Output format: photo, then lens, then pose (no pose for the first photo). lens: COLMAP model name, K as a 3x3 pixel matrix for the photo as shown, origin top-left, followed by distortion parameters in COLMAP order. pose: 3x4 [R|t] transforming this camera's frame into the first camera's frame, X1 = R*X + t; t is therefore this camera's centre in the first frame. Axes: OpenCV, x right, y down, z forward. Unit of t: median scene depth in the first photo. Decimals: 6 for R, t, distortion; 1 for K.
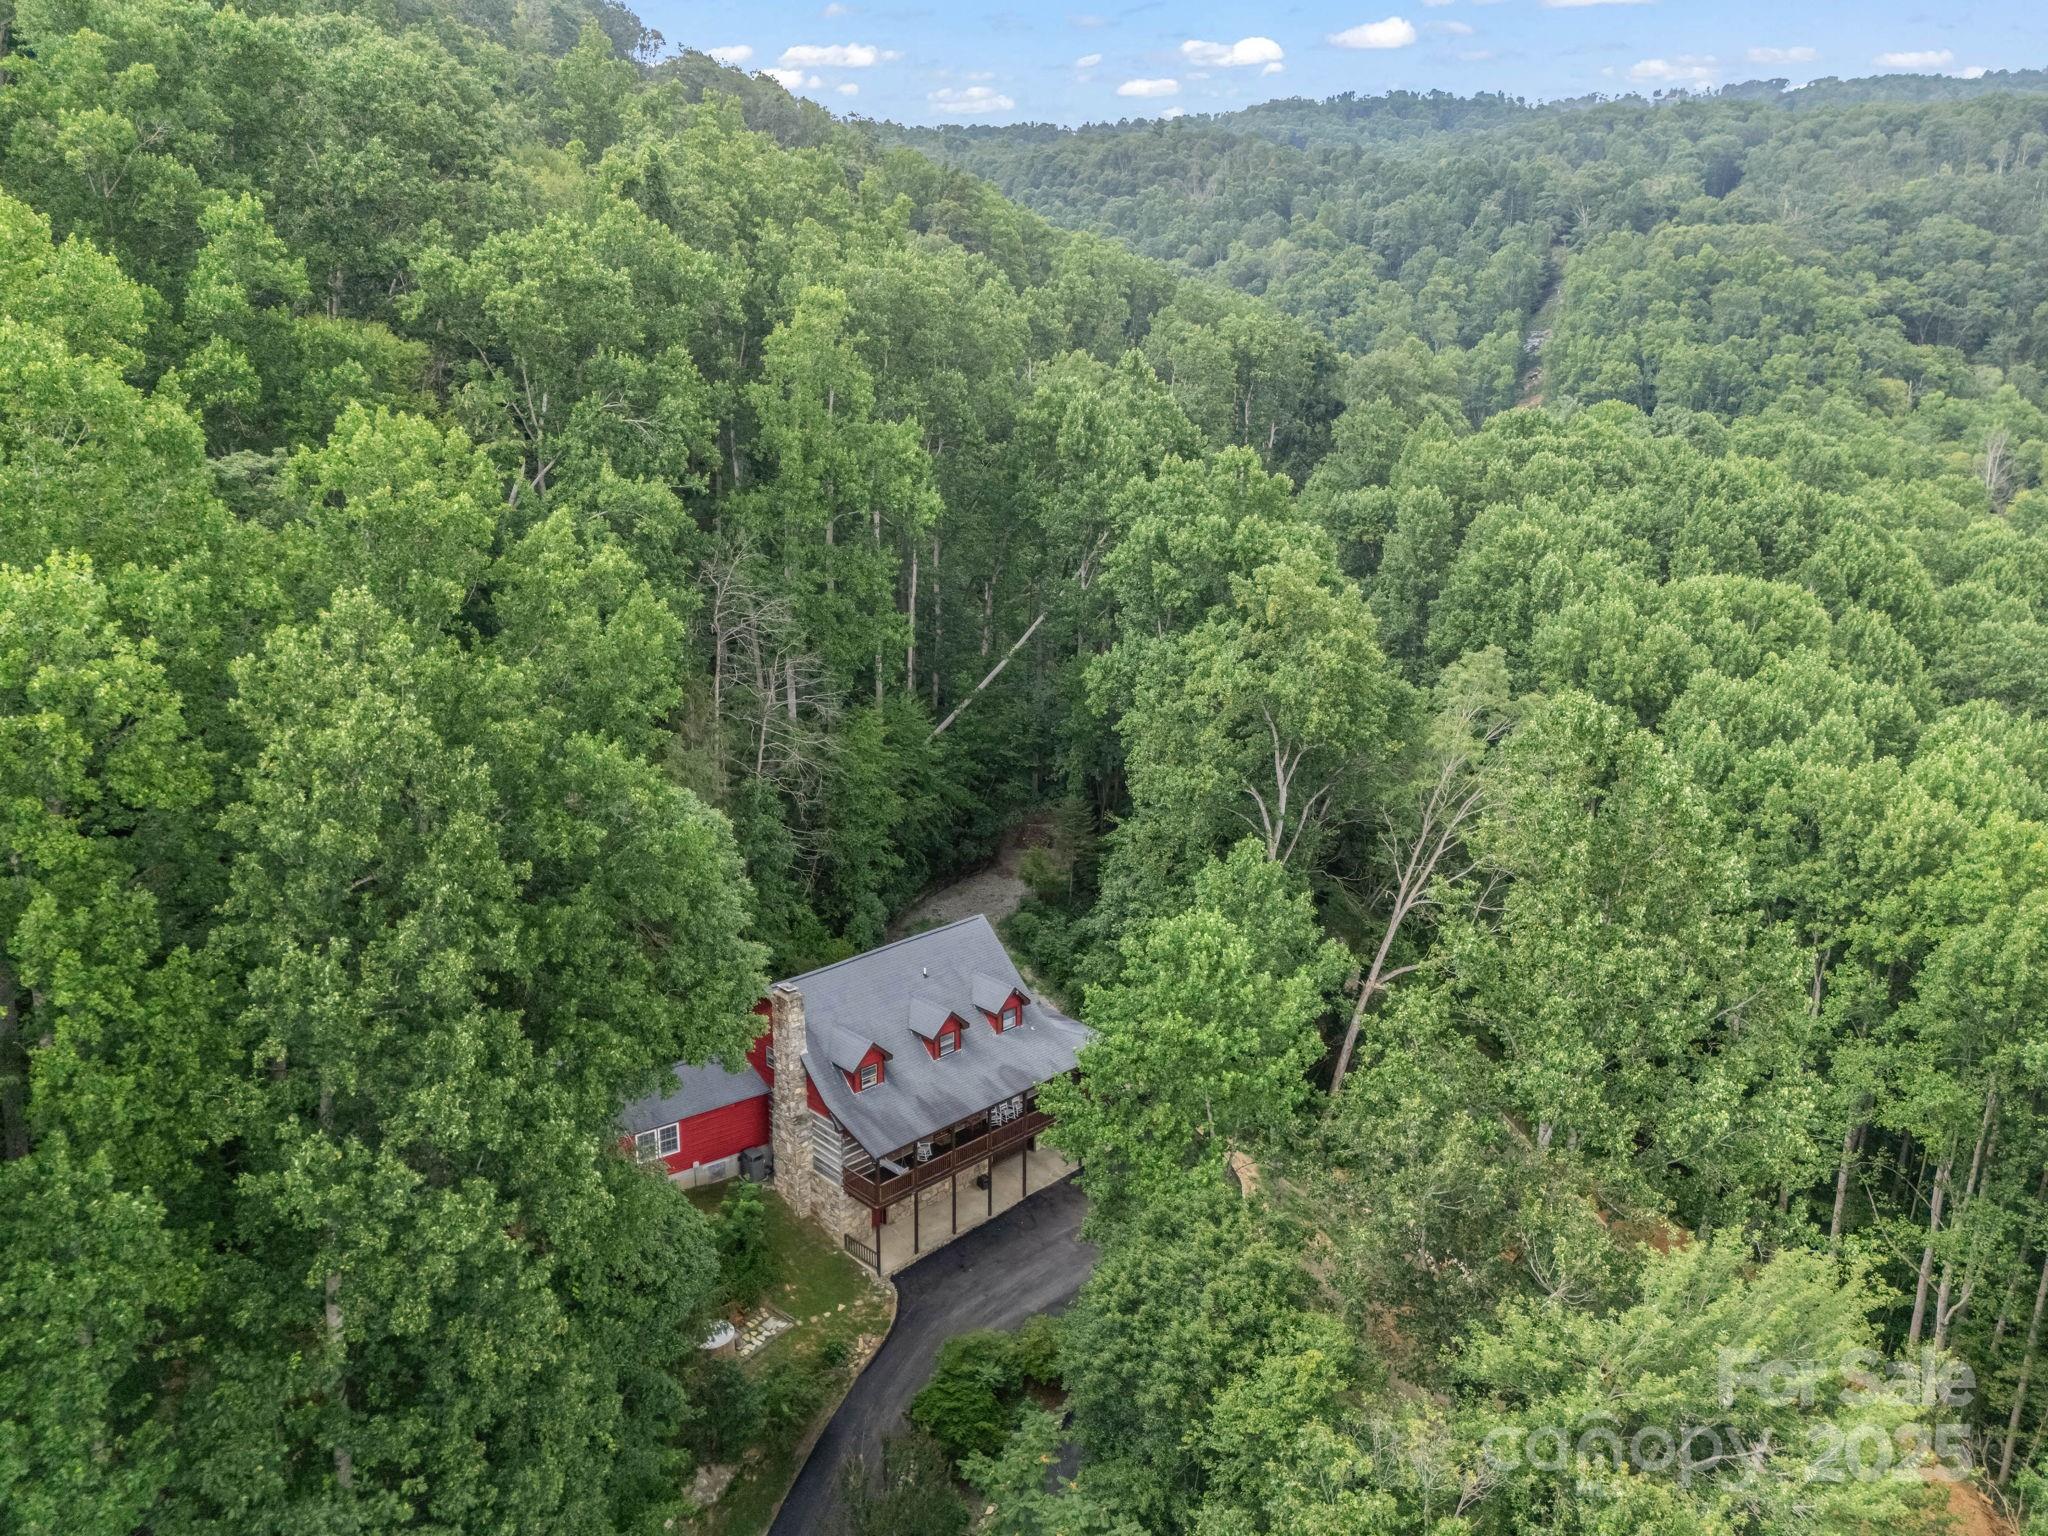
lens RADIAL K [[1536.6, 0, 1029.3], [0, 1536.6, 751.1], [0, 0, 1]] dist [0.023719, -0.008912]
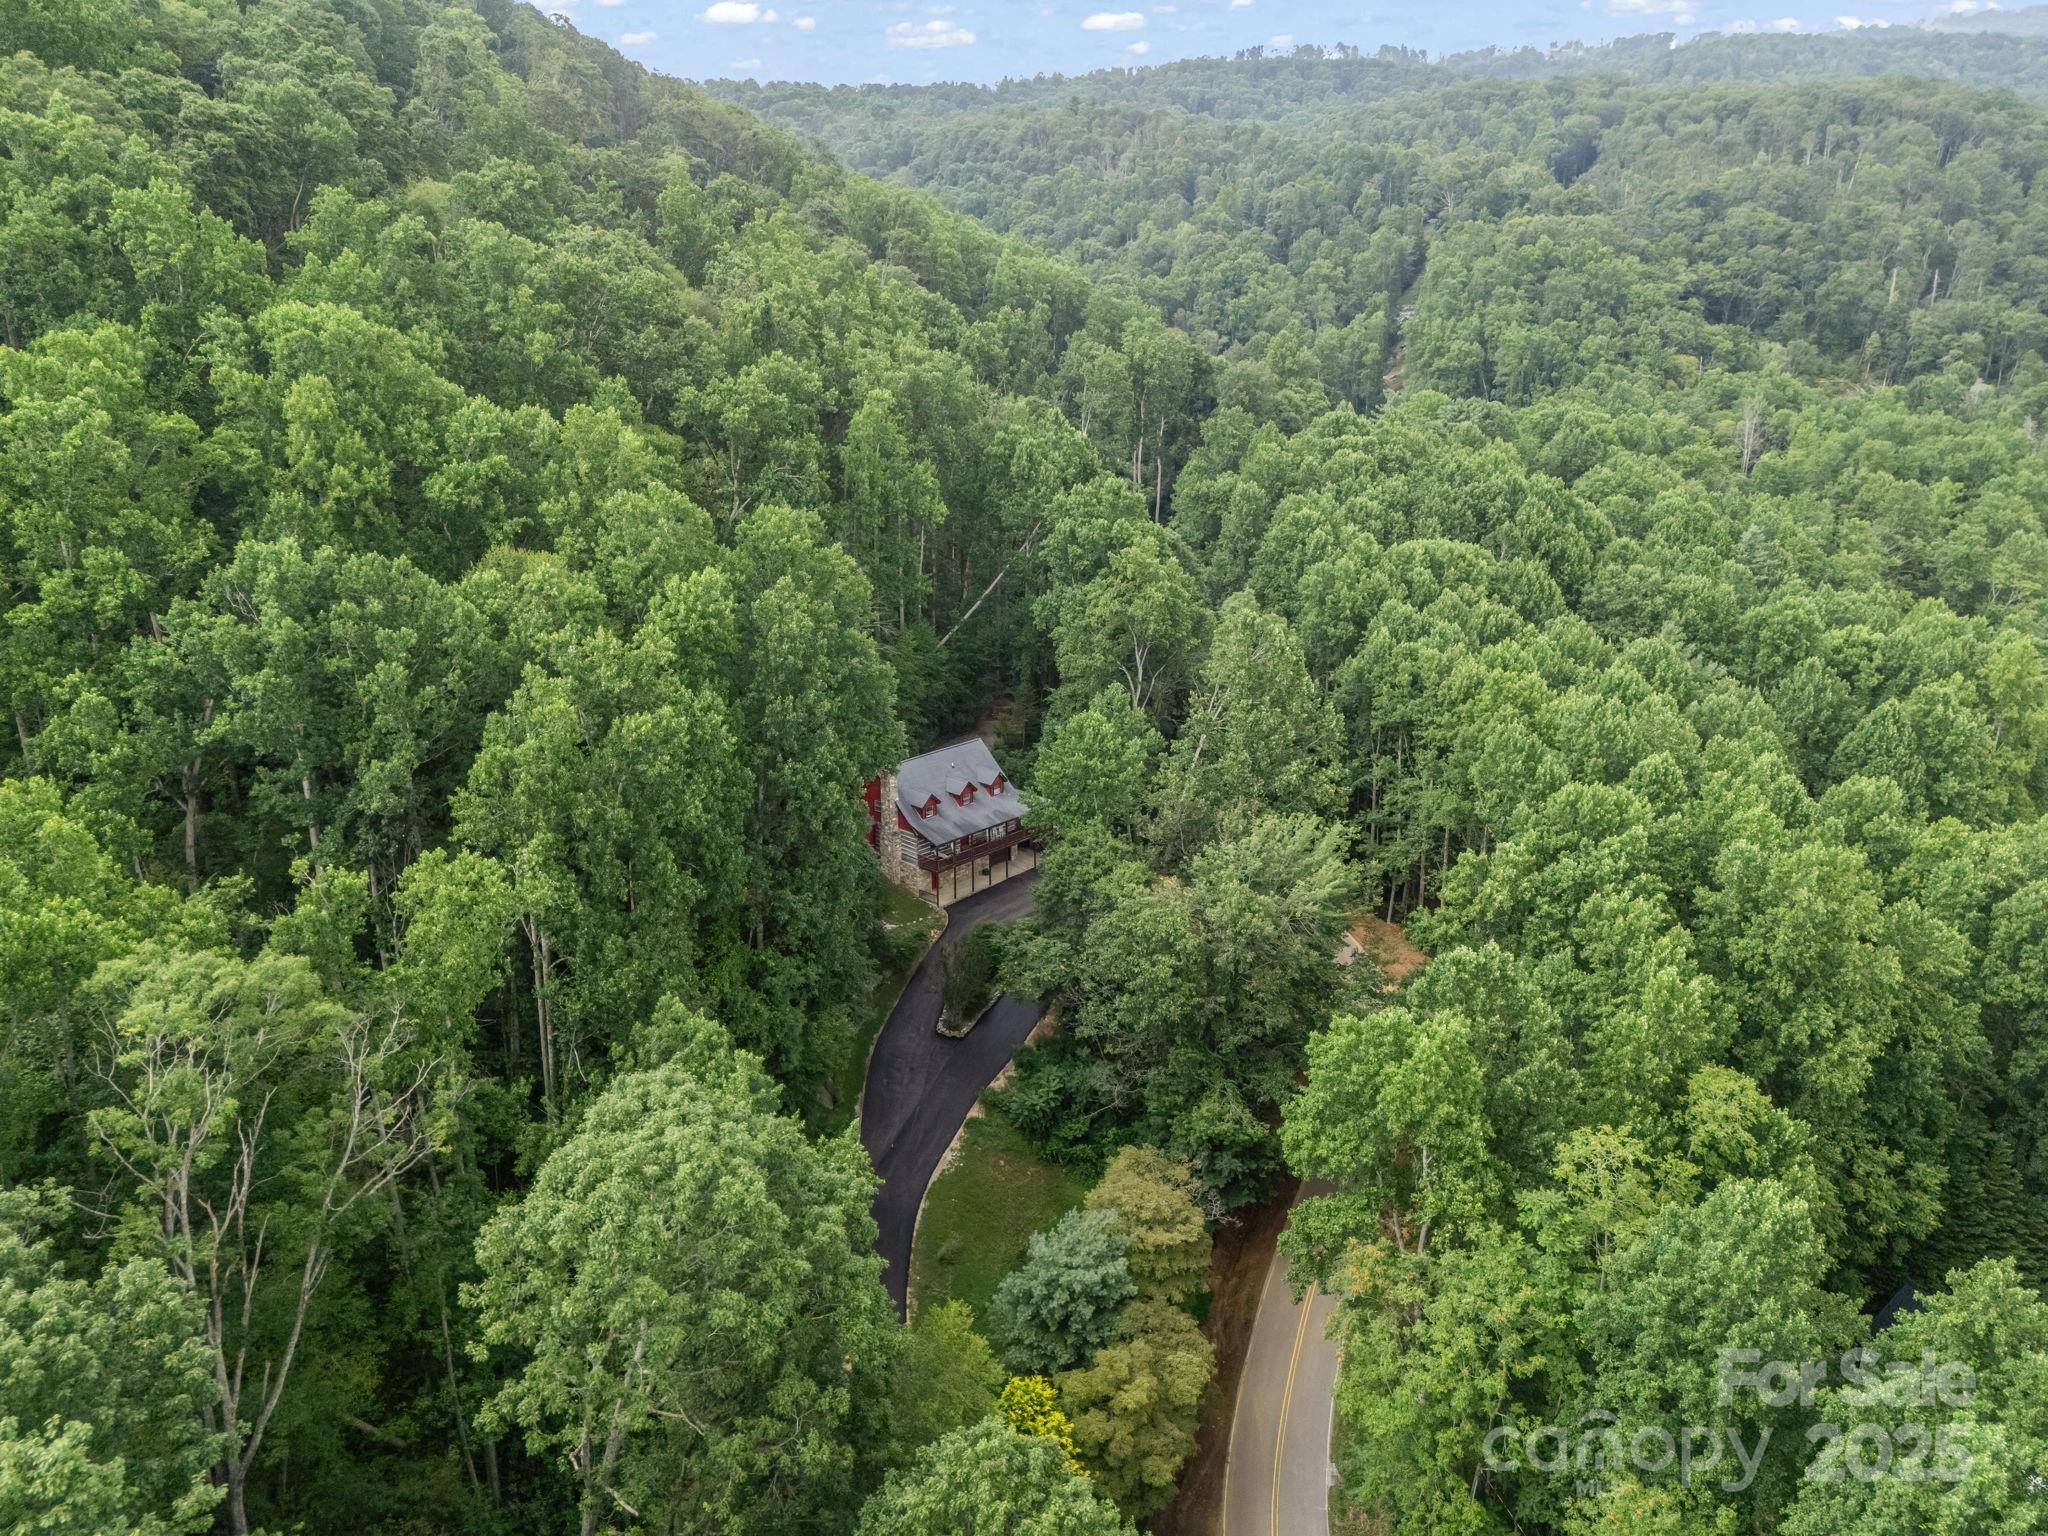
lens RADIAL K [[1536.6, 0, 1021.1], [0, 1536.6, 773.1], [0, 0, 1]] dist [0.023719, -0.008912]
pose [[0.998959, -0.021374, 0.040294, -0.032635], [0.019332, 0.998542, 0.050402, 0.032423], [-0.041312, -0.049571, 0.997916, -0.495047]]
